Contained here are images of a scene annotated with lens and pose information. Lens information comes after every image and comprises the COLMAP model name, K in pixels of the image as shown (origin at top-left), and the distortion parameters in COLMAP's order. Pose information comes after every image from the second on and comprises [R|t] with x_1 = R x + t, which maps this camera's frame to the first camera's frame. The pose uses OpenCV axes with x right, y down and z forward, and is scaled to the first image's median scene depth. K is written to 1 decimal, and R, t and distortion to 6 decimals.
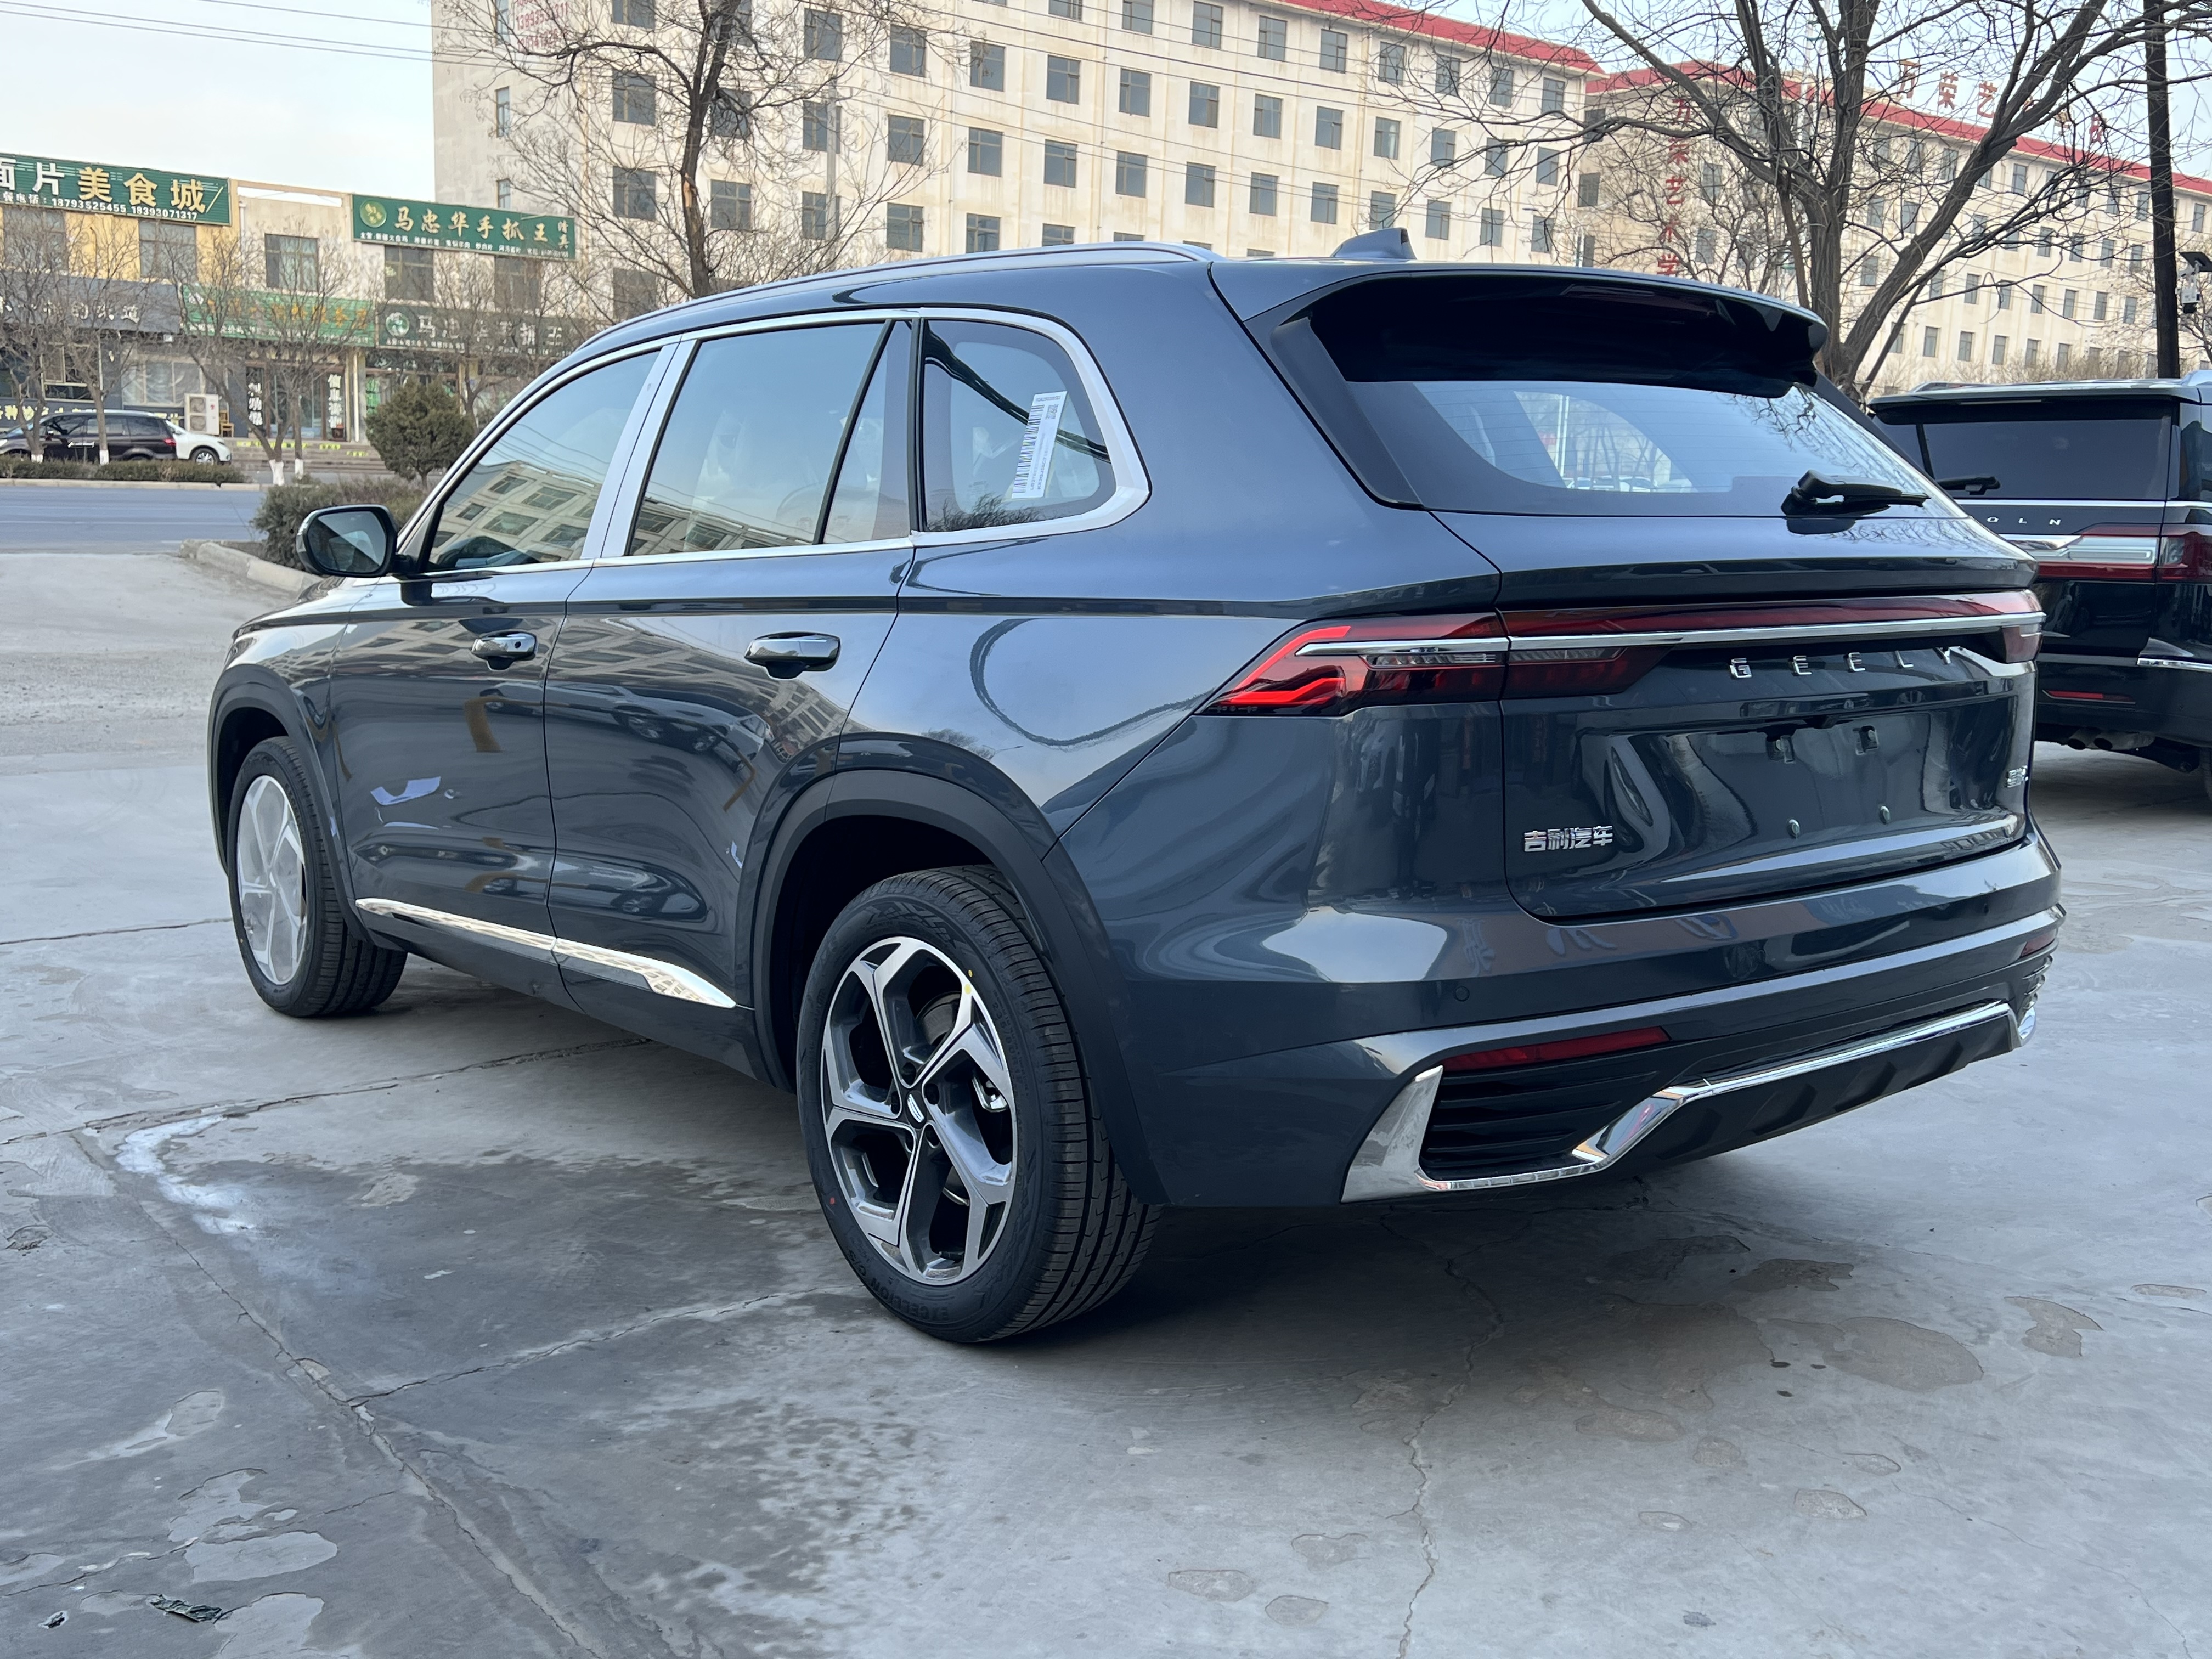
lens RADIAL K [[2041.7, 0, 1095.1], [0, 2041.7, 825.2], [0, 0, 1]] dist [0.060860, -0.070935]
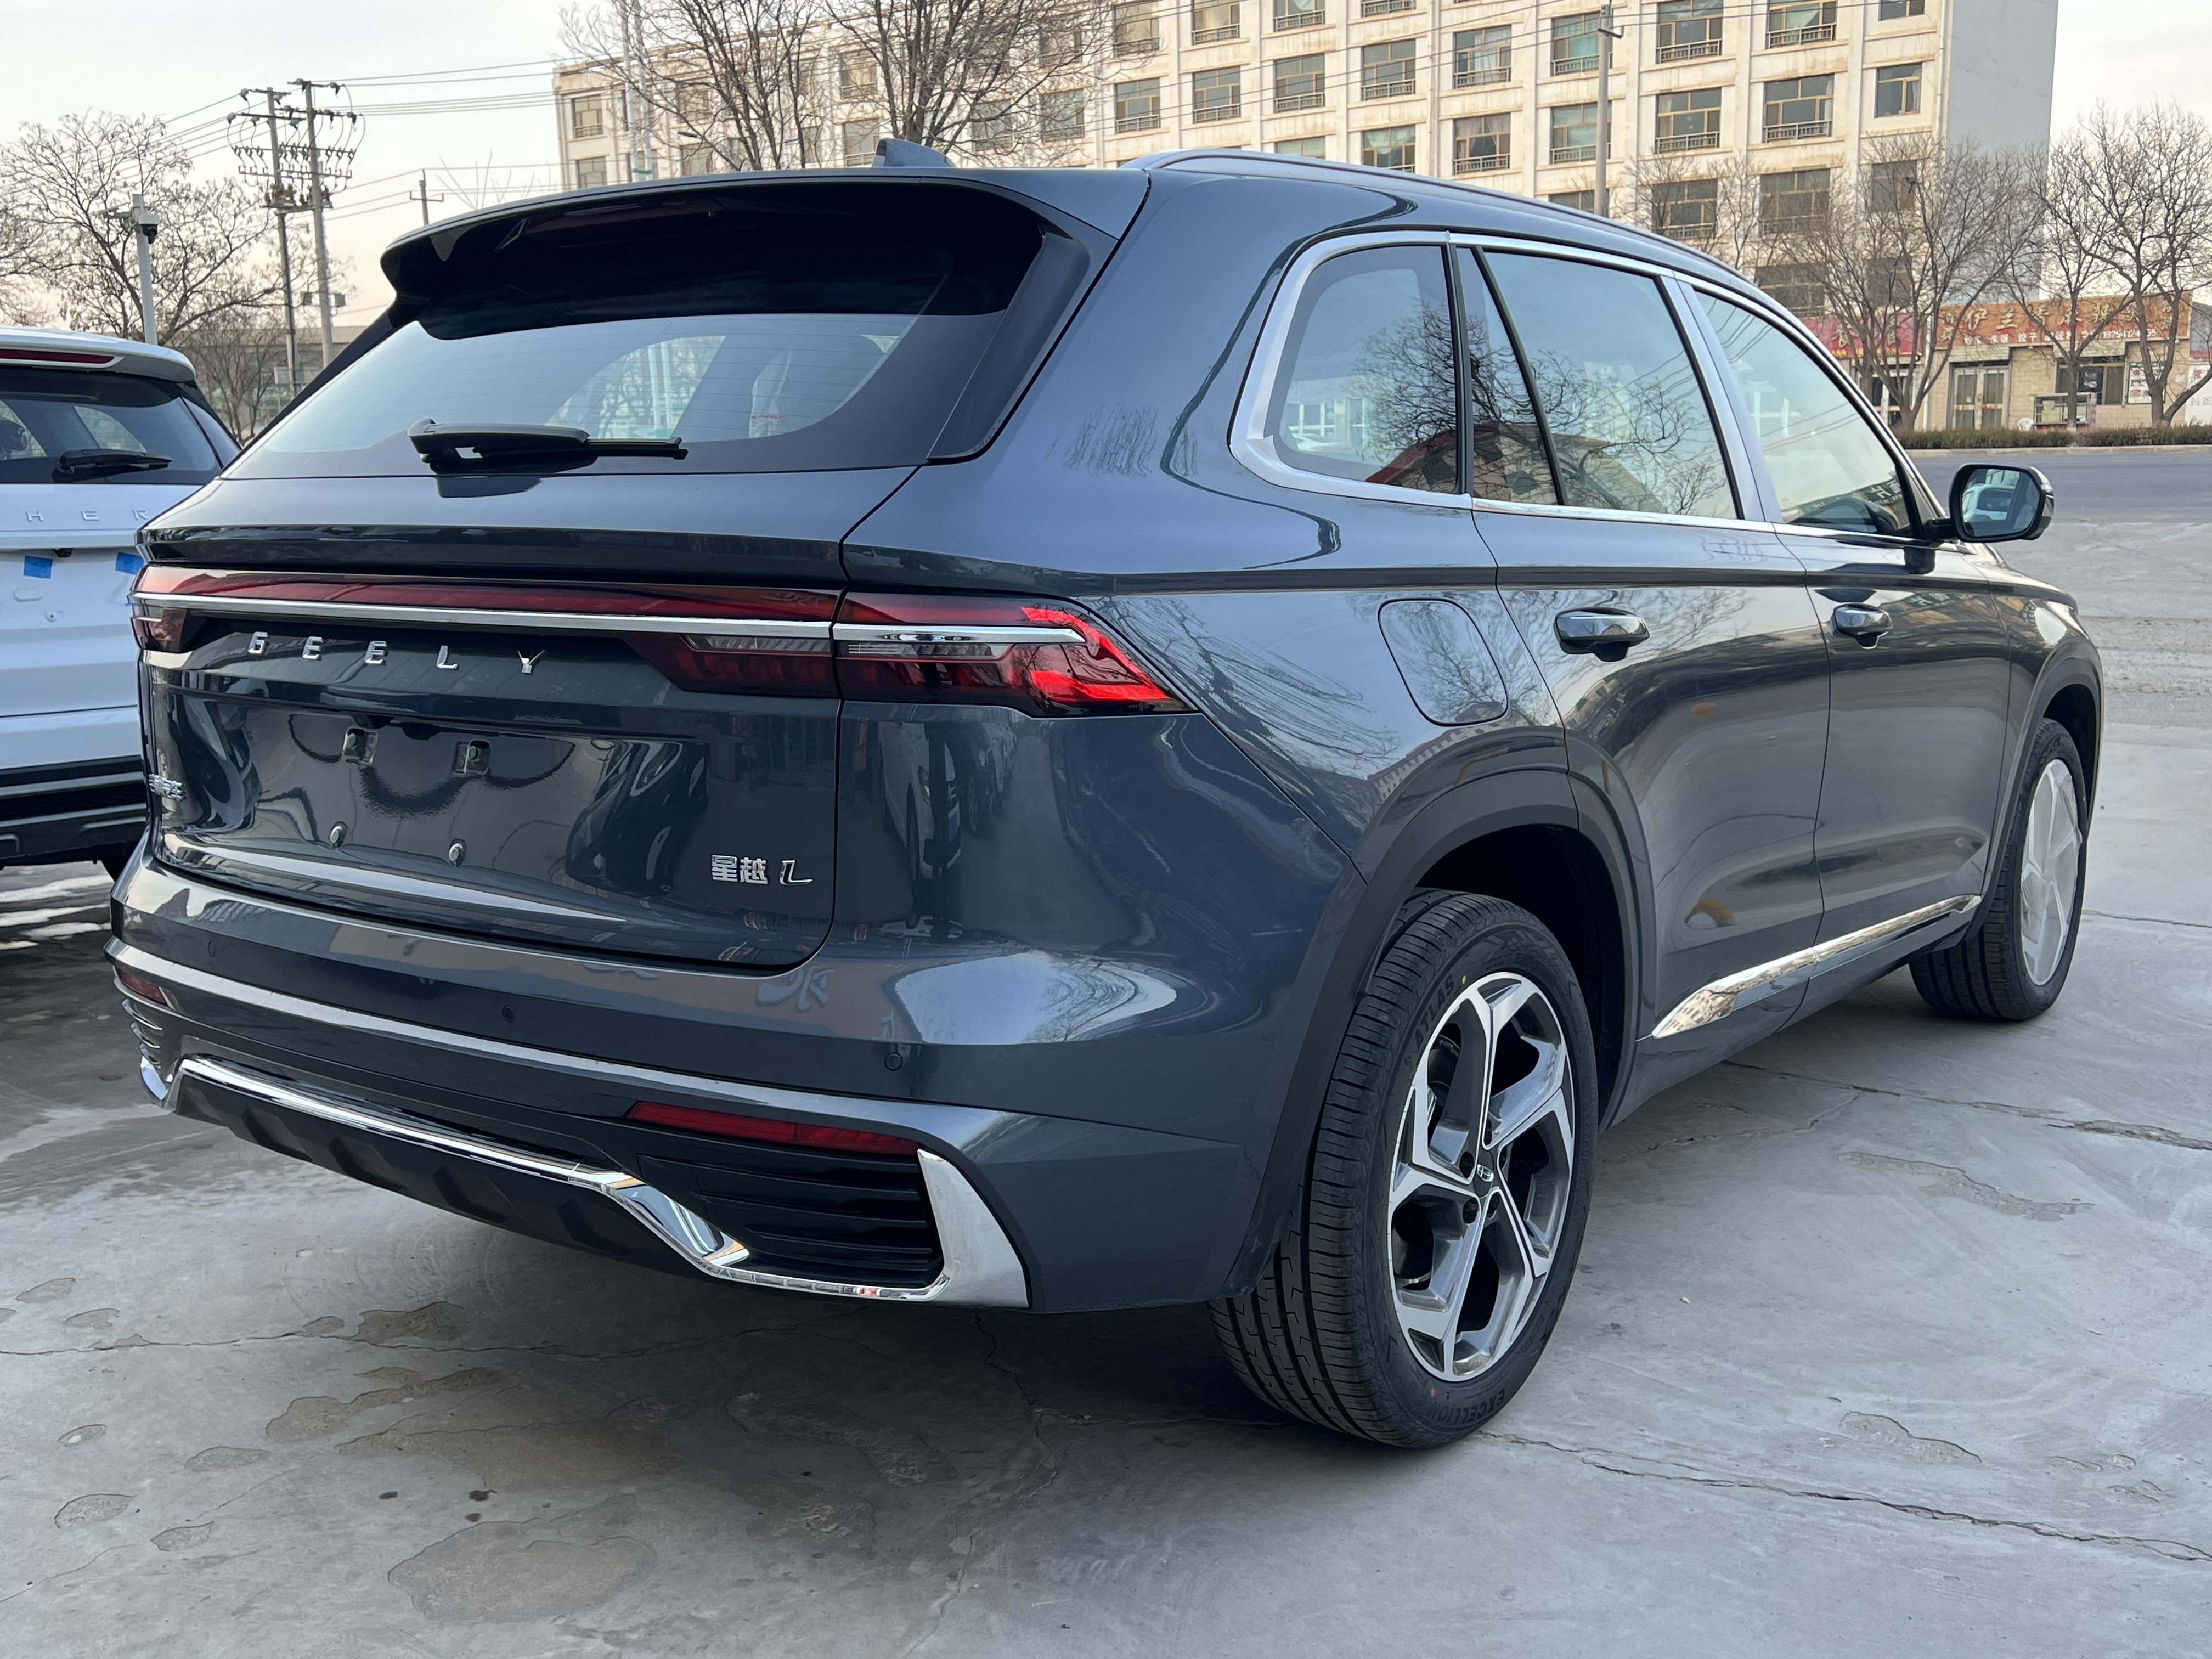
lens RADIAL K [[2105.4, 0, 1200.1], [0, 2105.4, 795.1], [0, 0, 1]] dist [0.071380, -0.083381]
pose [[0.268057, 0.129571, -0.954650, 1.248011], [-0.132276, 0.986480, 0.096749, -0.145238], [0.954279, 0.100343, 0.281572, 1.051397]]
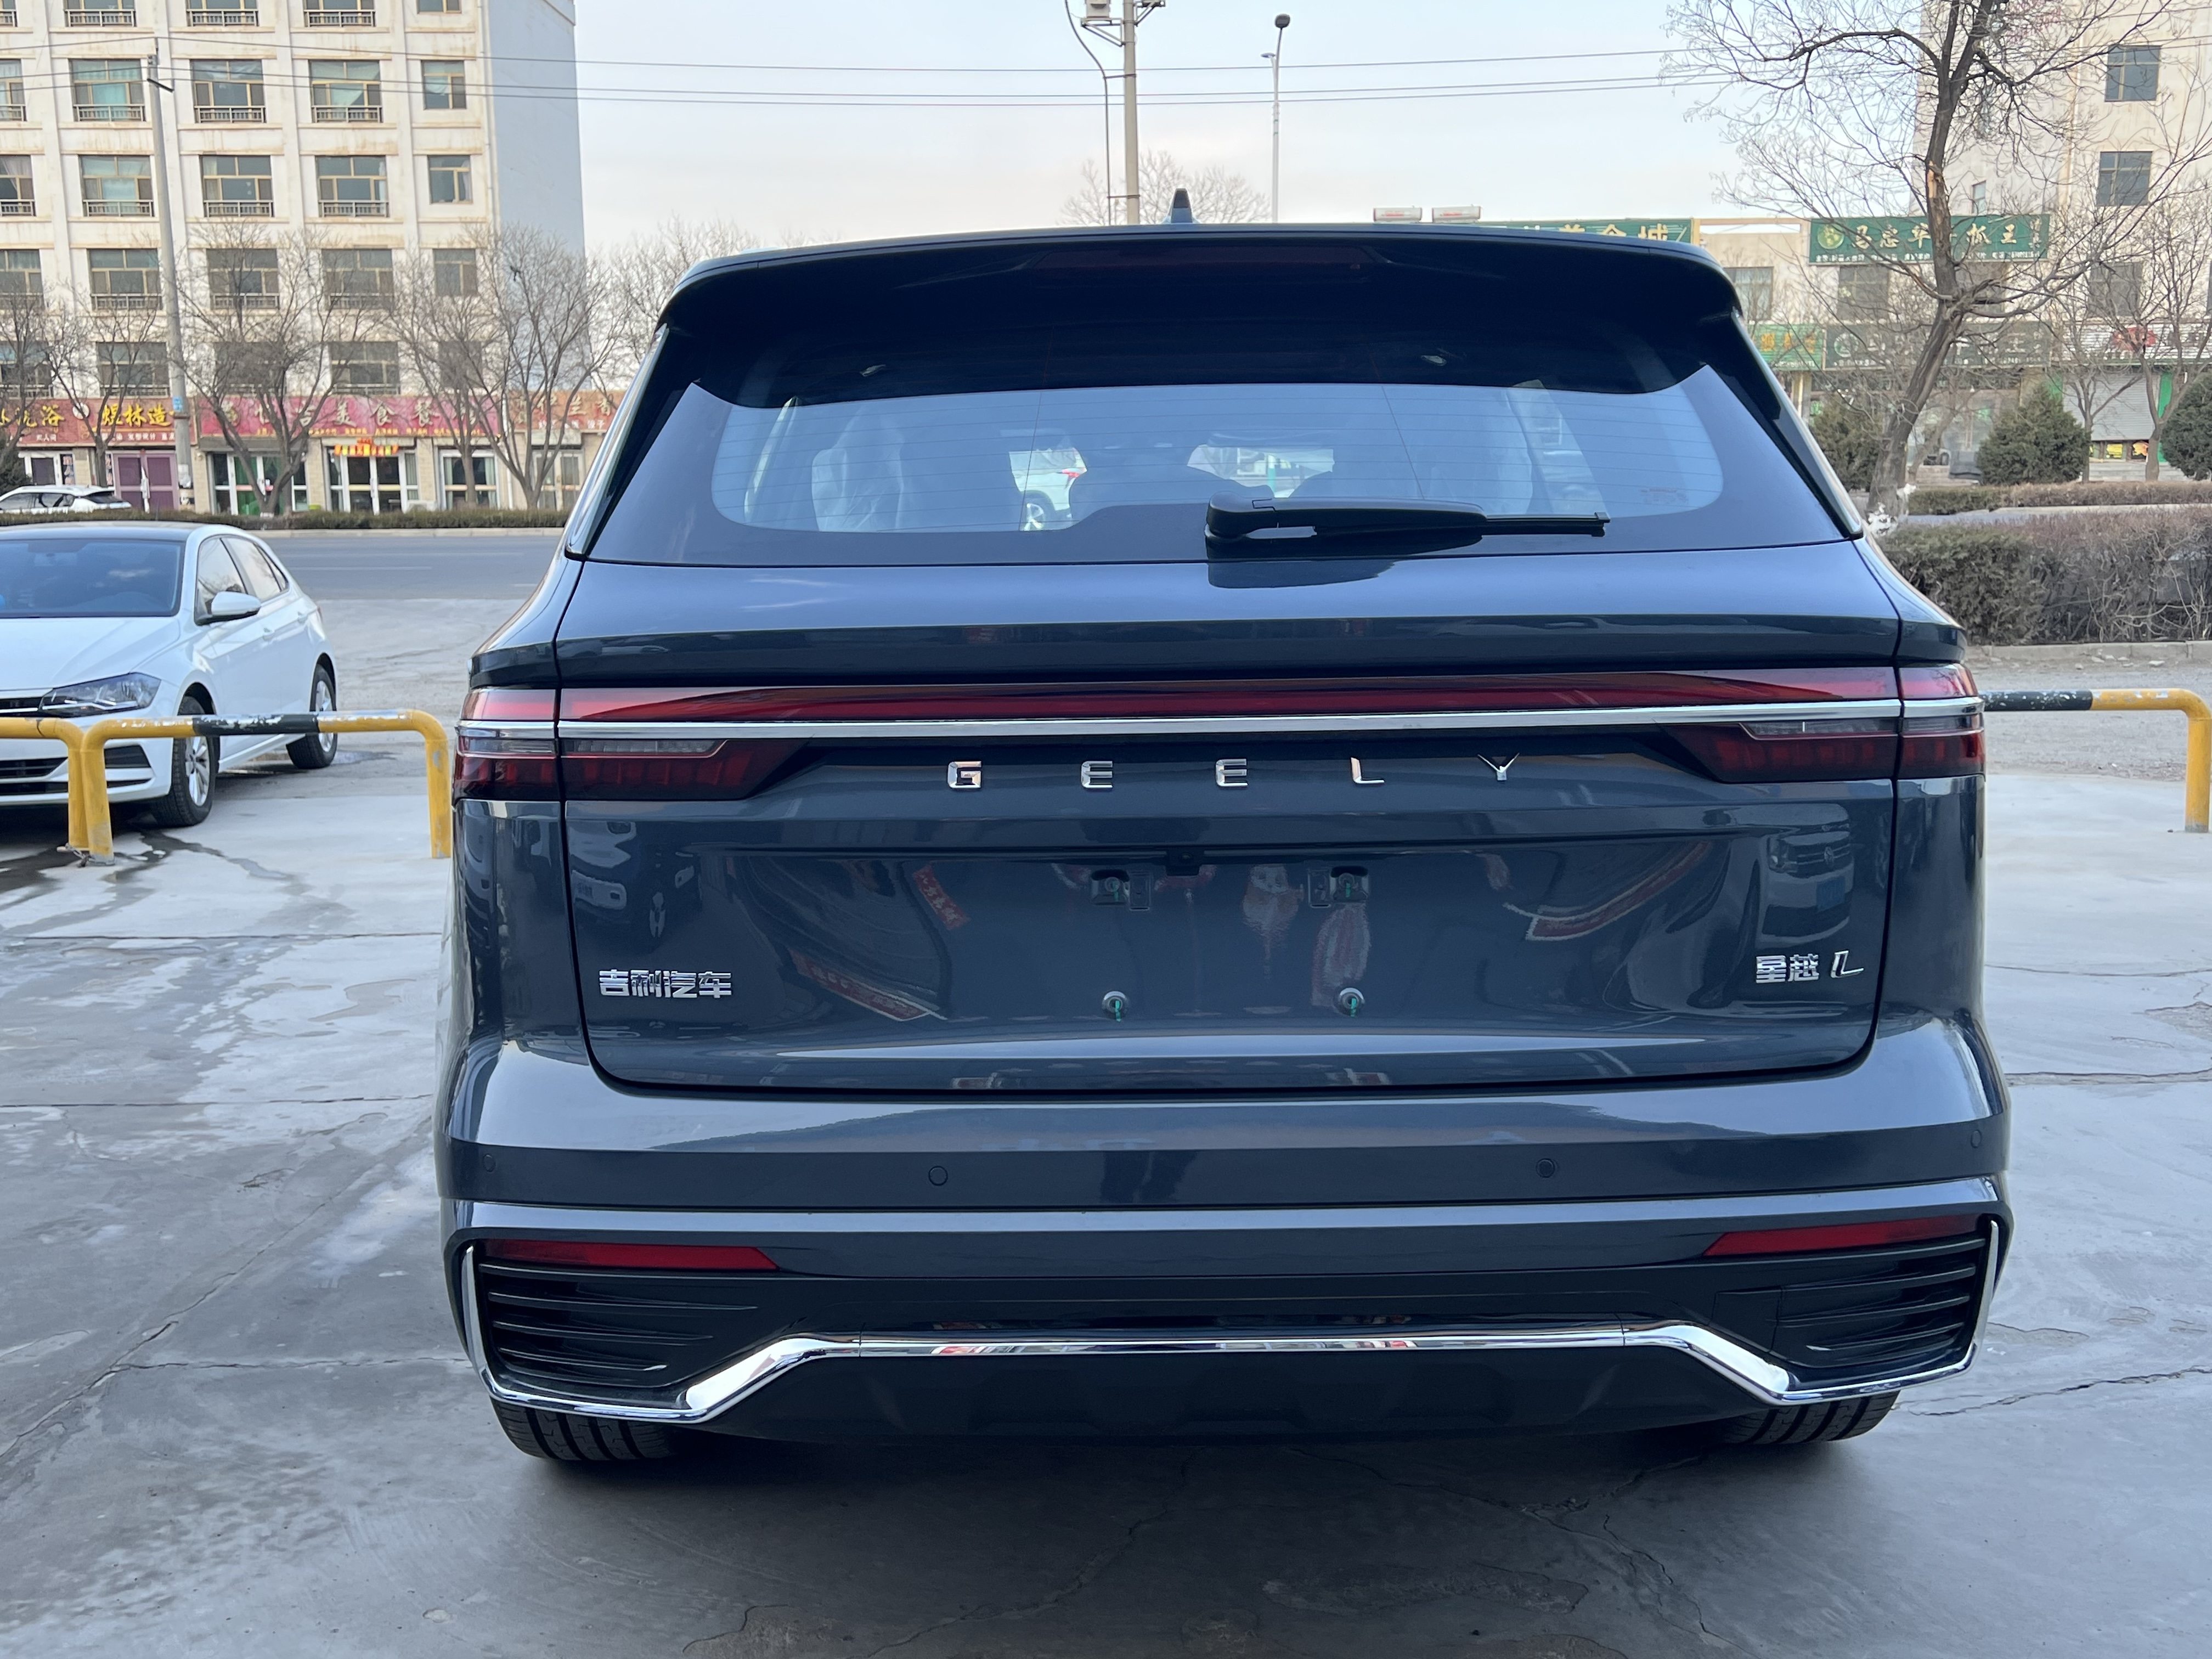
lens RADIAL K [[2065.6, 0, 1106.0], [0, 2065.6, 829.5], [0, 0, 1]] dist [0.042002, -0.021178]
pose [[0.789521, 0.064266, -0.610349, 0.733627], [-0.070646, 0.997408, 0.013637, -0.065133], [0.609644, 0.032352, 0.792015, 0.417612]]
